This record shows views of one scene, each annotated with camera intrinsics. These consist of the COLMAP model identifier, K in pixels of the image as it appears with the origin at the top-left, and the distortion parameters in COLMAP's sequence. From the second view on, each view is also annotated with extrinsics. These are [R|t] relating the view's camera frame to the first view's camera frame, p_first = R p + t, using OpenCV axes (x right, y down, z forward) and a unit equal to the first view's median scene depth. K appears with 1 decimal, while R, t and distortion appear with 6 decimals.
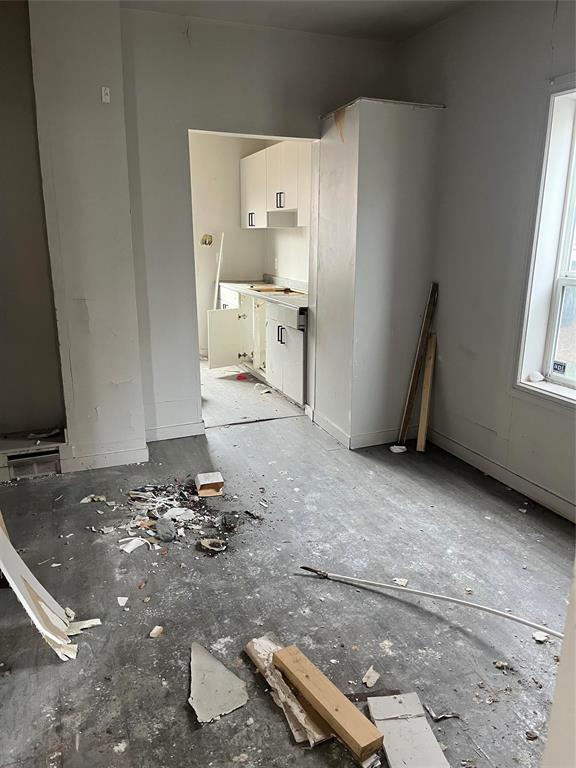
lens RADIAL K [[582.1, 0, 290.8], [0, 582.1, 387.6], [0, 0, 1]] dist [0.046089, -0.047726]
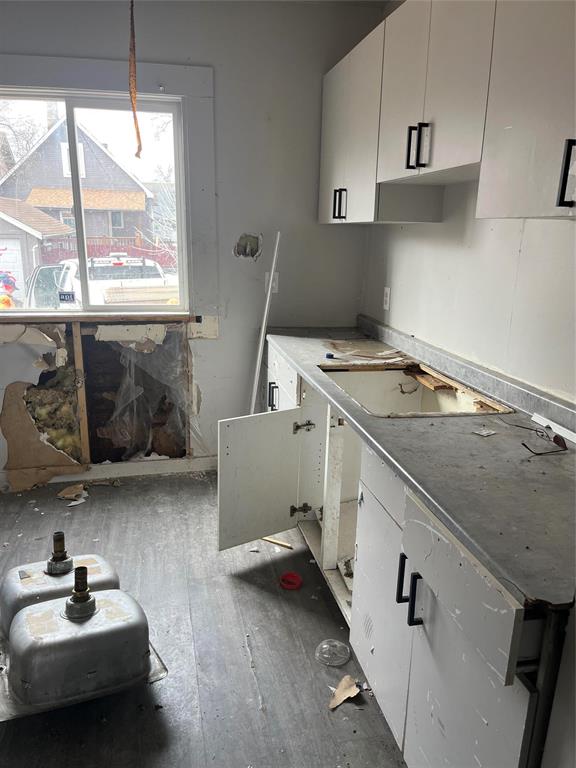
lens RADIAL K [[582.1, 0, 283.3], [0, 582.1, 383.8], [0, 0, 1]] dist [0.046089, -0.047726]
pose [[0.985314, 0.060748, -0.159582, -0.030239], [-0.060535, 0.998147, 0.006205, -0.150620], [0.159663, 0.003546, 0.987165, 0.553082]]
